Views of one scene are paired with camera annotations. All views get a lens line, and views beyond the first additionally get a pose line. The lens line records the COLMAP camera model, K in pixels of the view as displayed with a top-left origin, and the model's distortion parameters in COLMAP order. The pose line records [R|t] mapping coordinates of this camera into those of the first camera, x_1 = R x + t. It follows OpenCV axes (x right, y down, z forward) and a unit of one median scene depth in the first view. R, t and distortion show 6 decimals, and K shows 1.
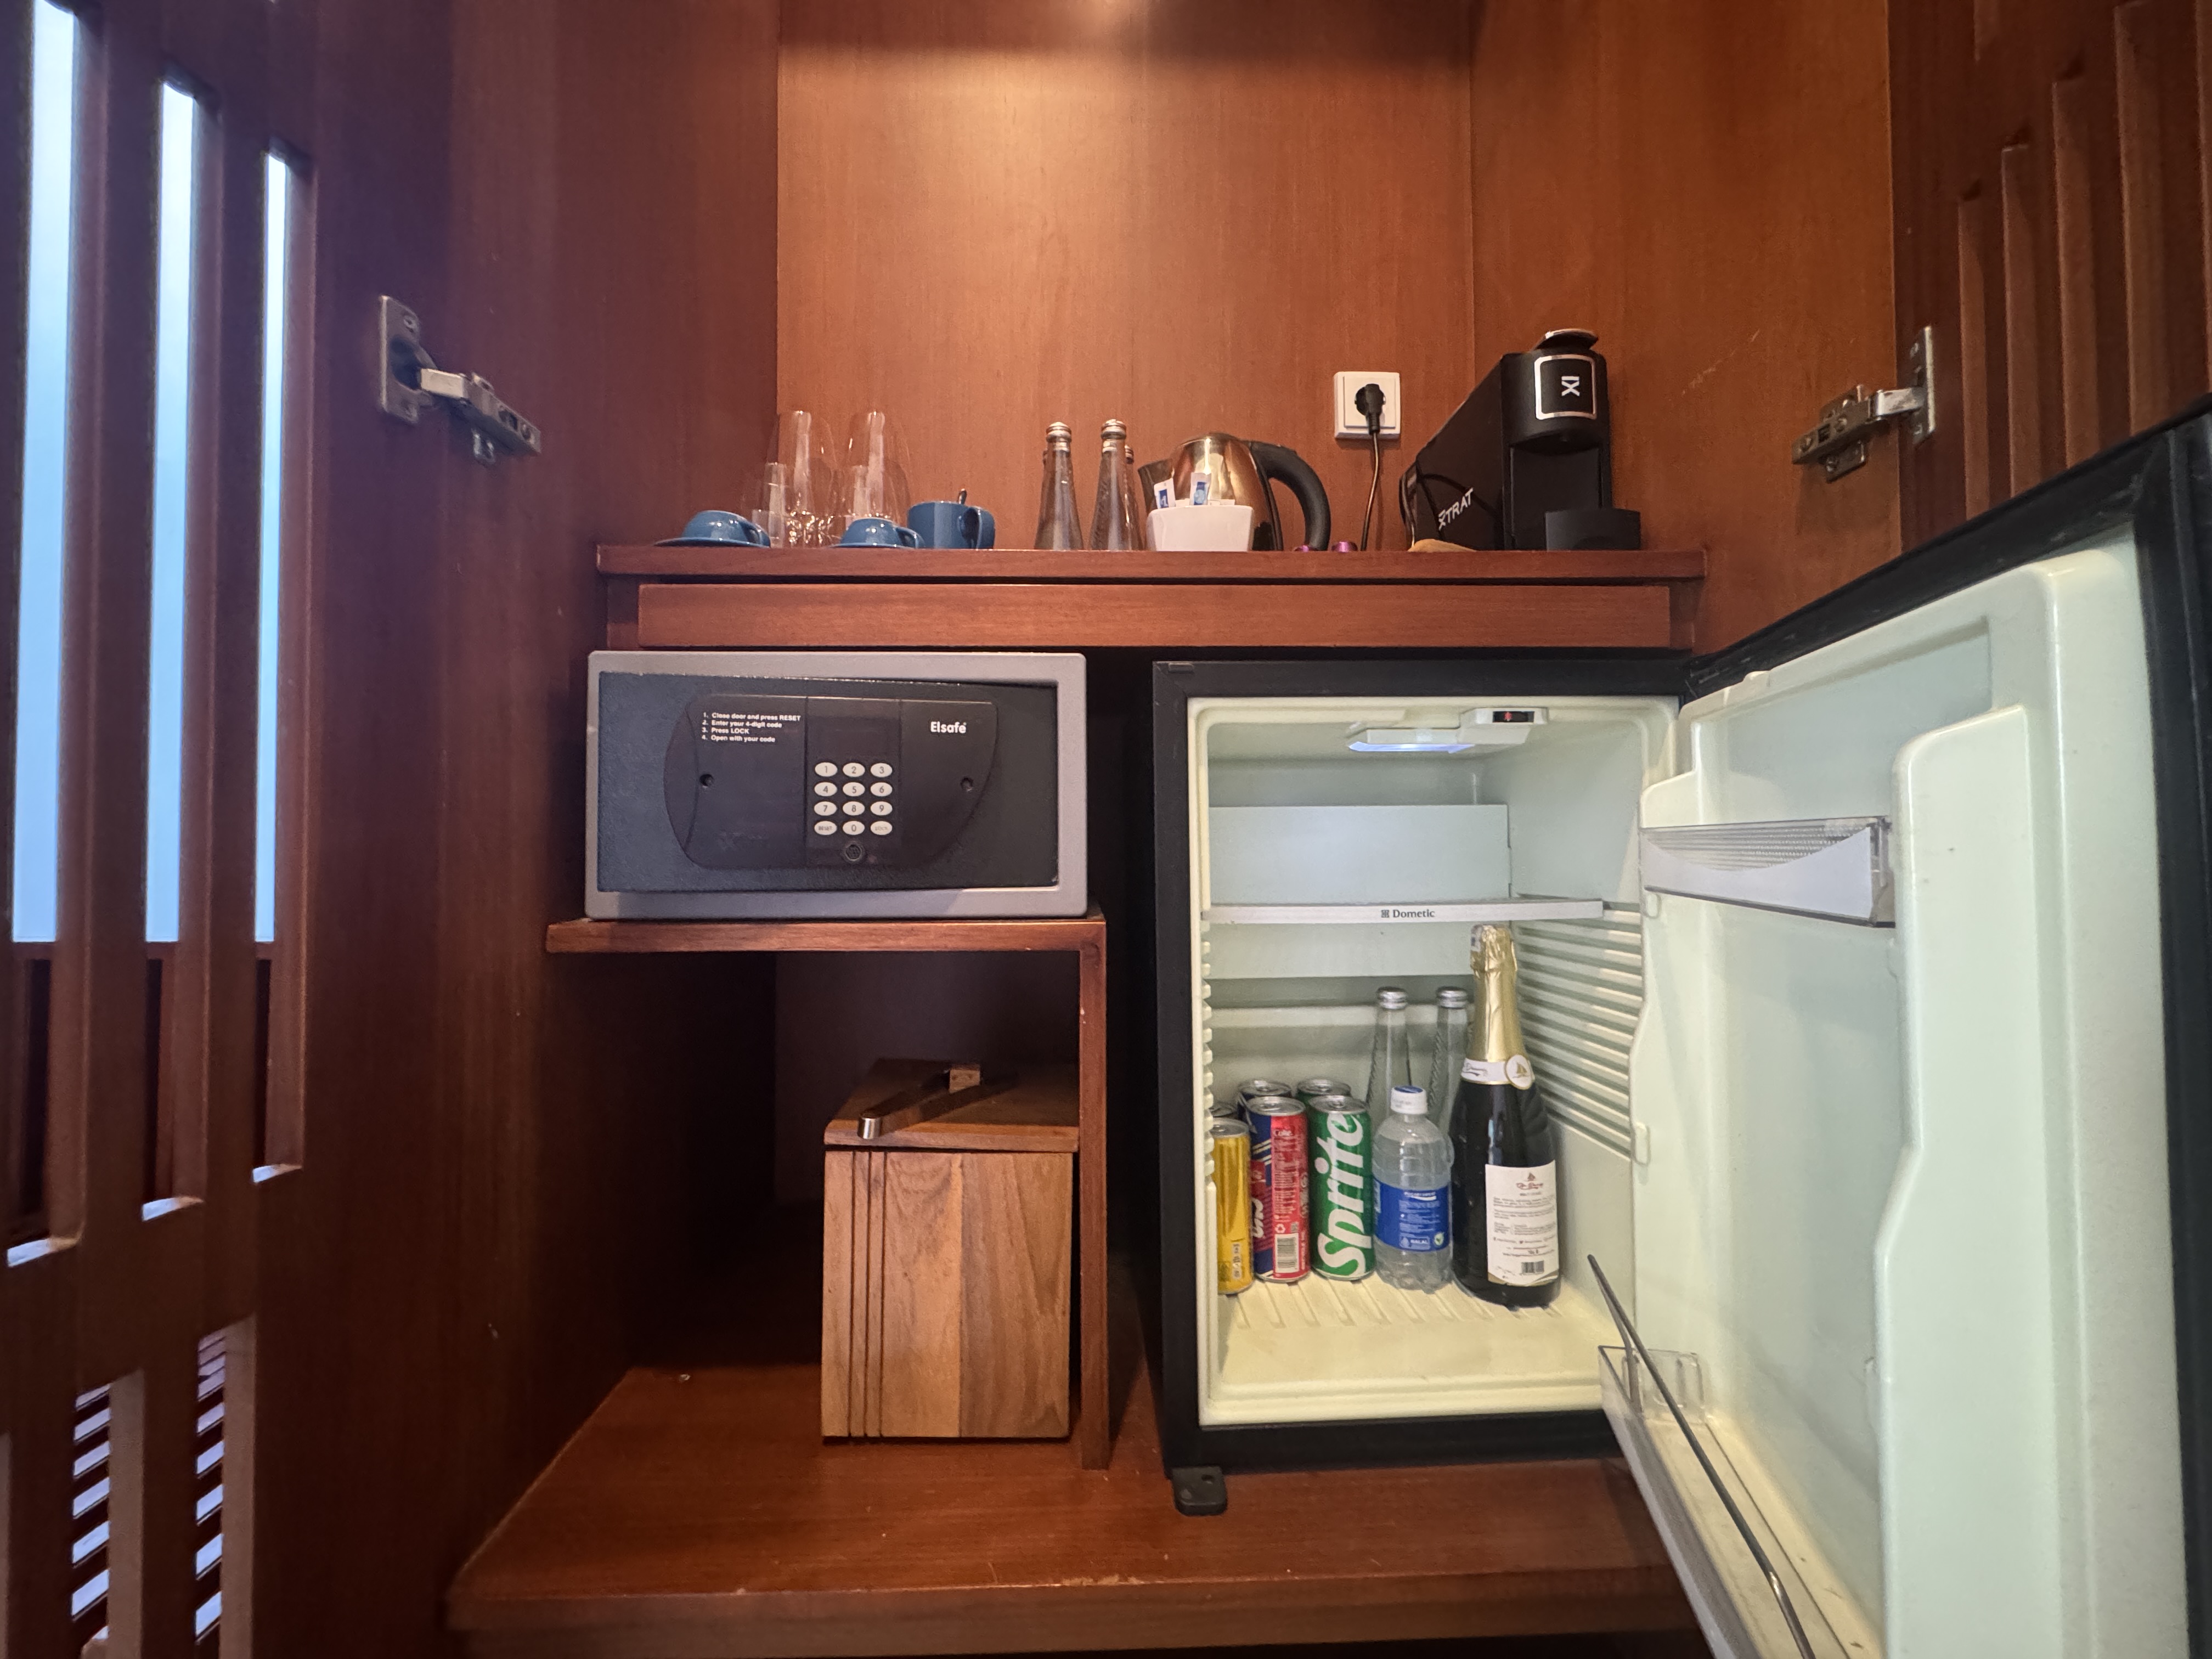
lens RADIAL K [[885.1, 0, 1106.9], [0, 885.1, 832.4], [0, 0, 1]] dist [-0.000904, -0.000382]
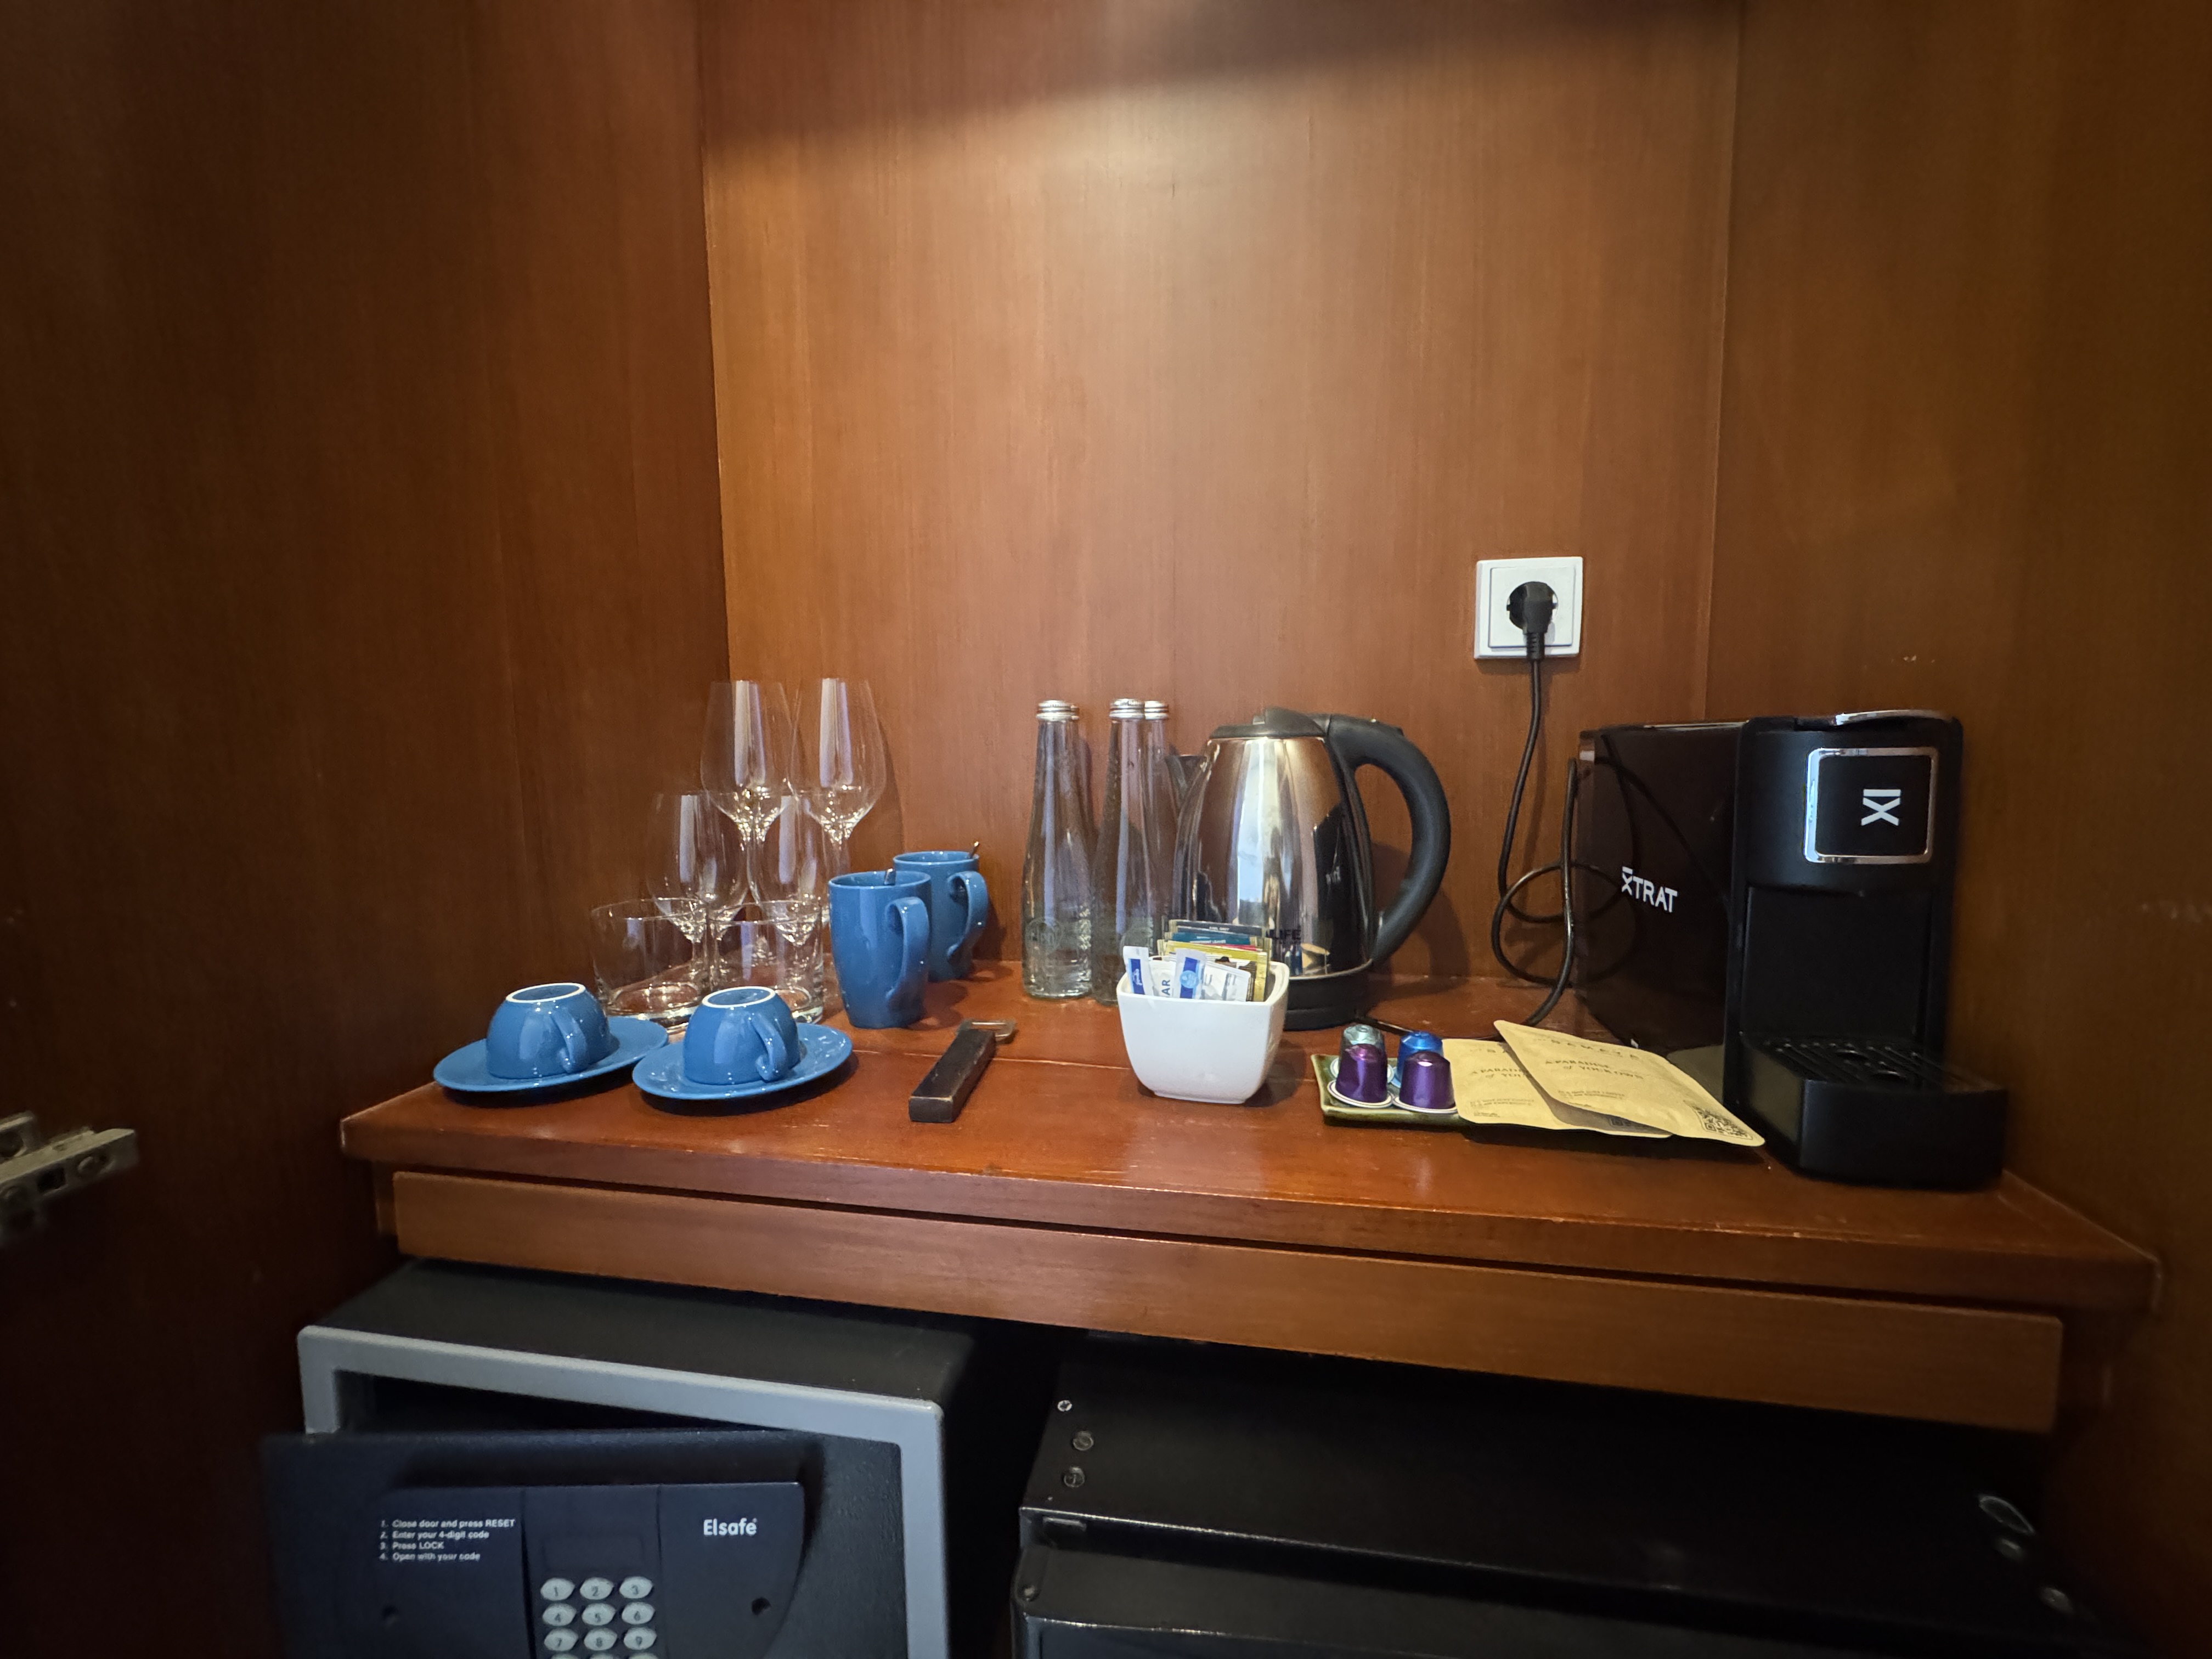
lens RADIAL K [[885.1, 0, 1106.1], [0, 885.1, 828.5], [0, 0, 1]] dist [-0.000904, -0.000382]
pose [[0.978035, 0.016131, -0.207816, 0.175456], [0.008912, 0.992853, 0.119010, -0.558897], [0.208251, -0.118248, 0.970901, 0.378274]]
